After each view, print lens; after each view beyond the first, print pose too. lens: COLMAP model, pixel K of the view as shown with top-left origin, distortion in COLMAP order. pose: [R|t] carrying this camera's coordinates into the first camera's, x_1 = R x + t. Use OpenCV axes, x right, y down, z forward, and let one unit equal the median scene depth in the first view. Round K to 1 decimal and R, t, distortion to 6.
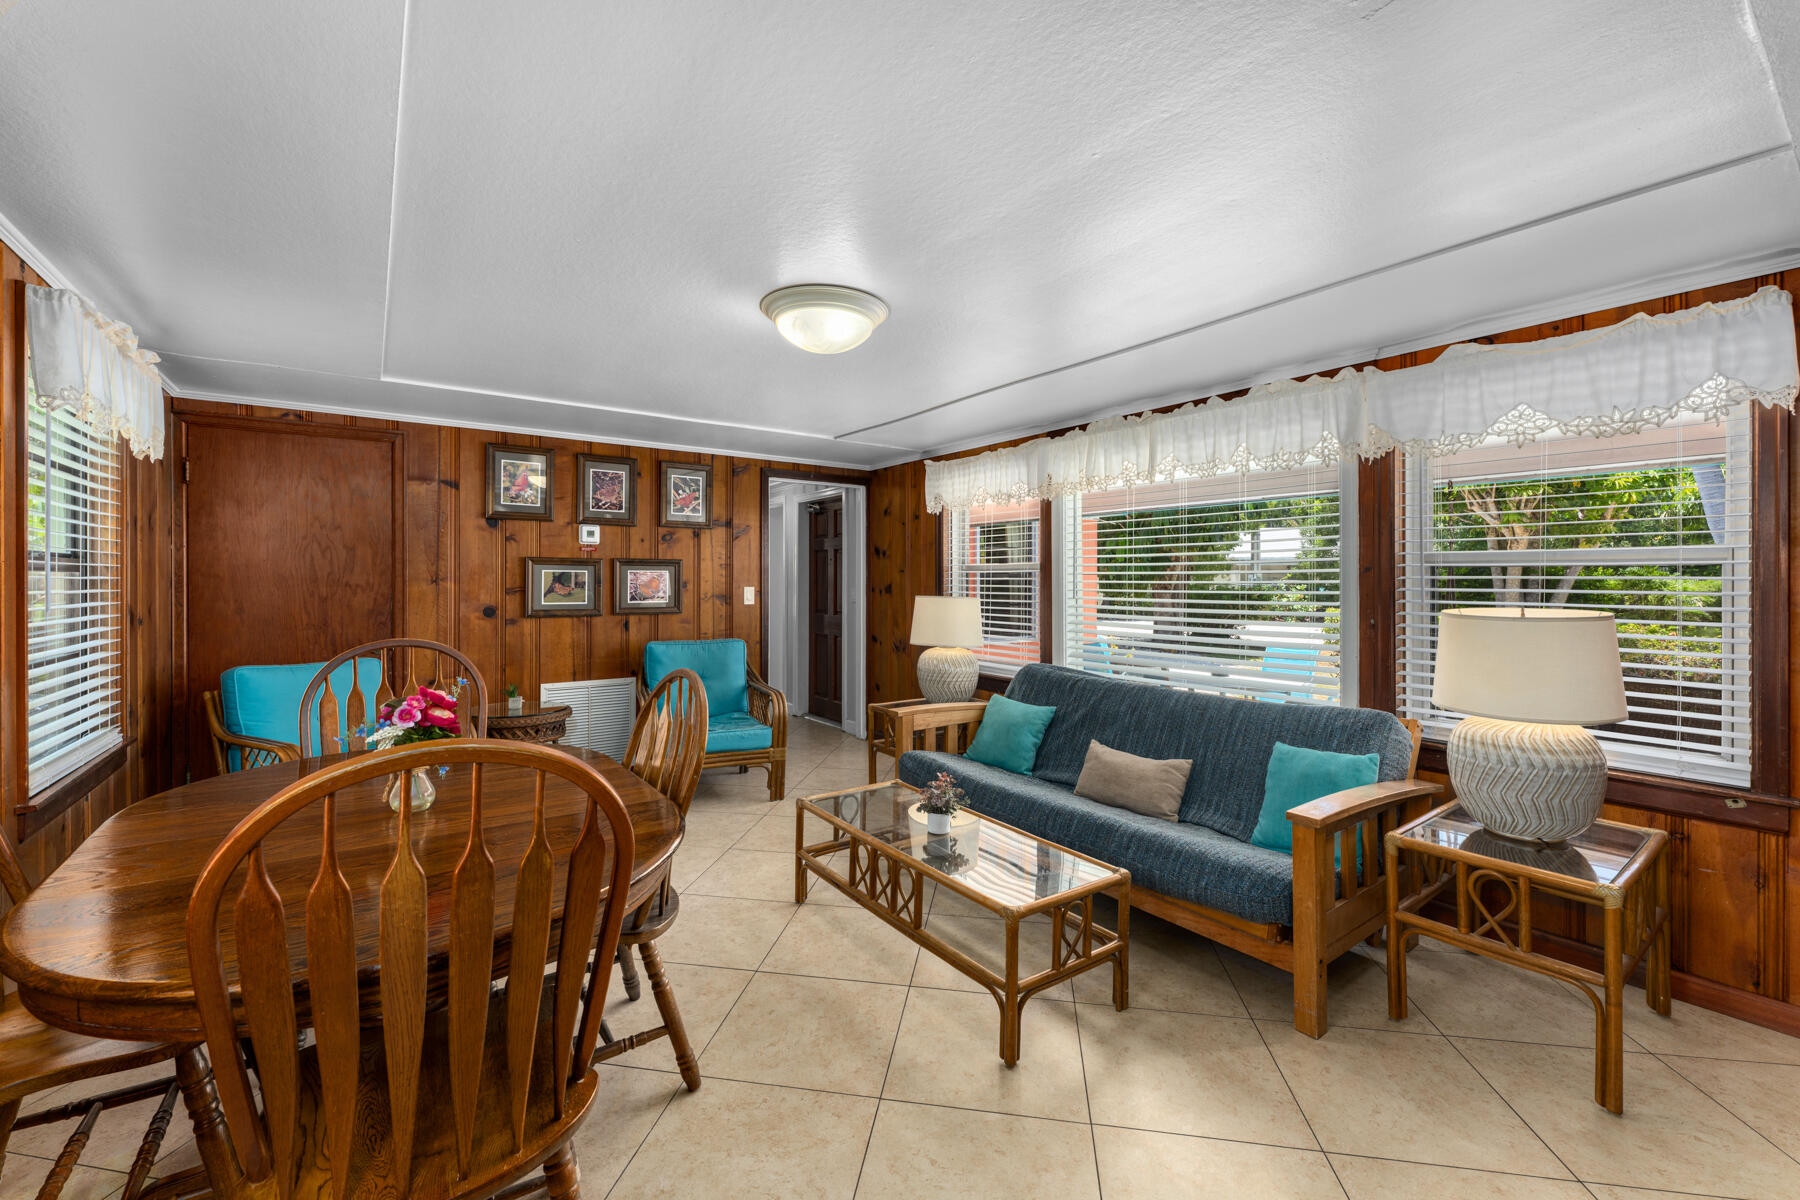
lens RADIAL K [[729.8, 0, 905.3], [0, 729.8, 591.3], [0, 0, 1]] dist [-0.000477, -0.000498]
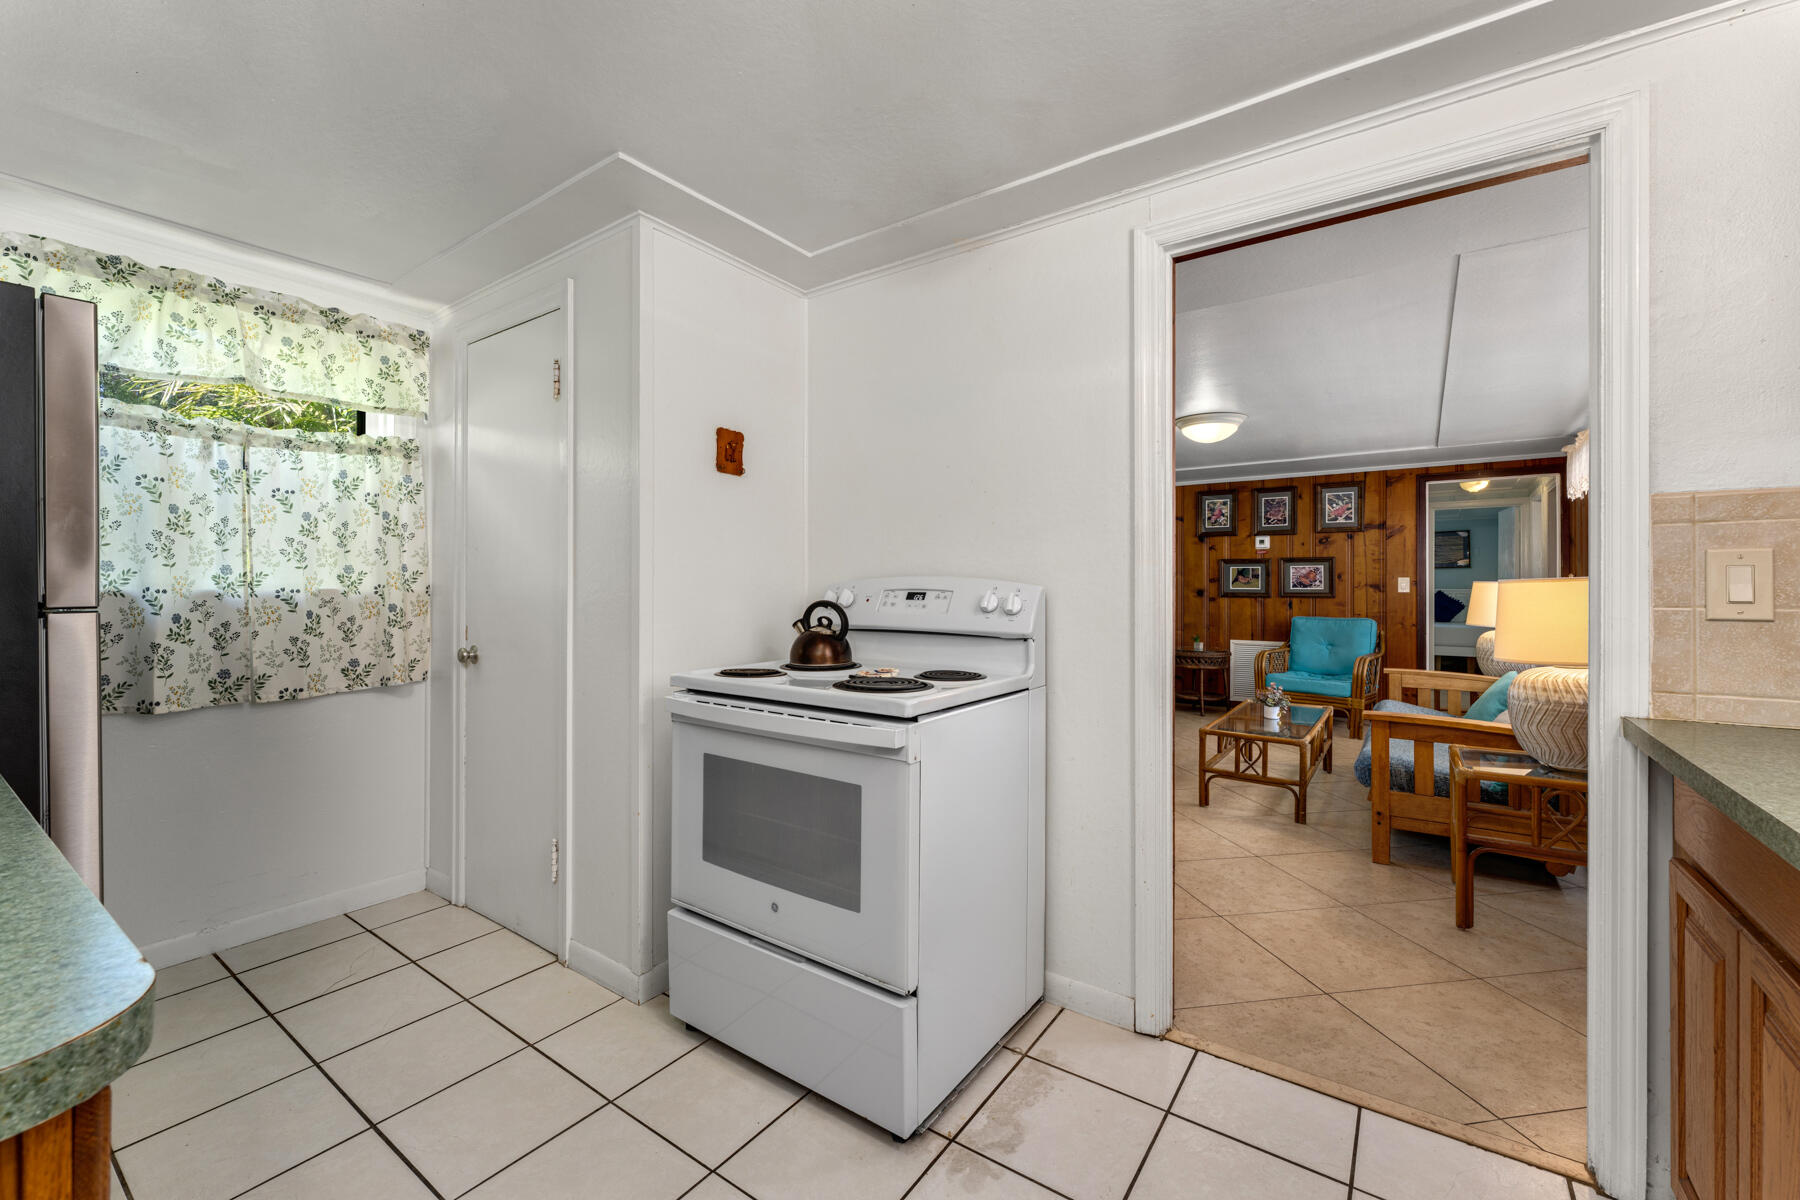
lens RADIAL K [[729.8, 0, 898.2], [0, 729.8, 591.0], [0, 0, 1]] dist [-0.000477, -0.000498]
pose [[0.327306, 0.004681, -0.944907, 0.717836], [-0.012661, 0.999920, 0.000568, 0.028989], [0.944834, 0.011778, 0.327339, -0.179937]]
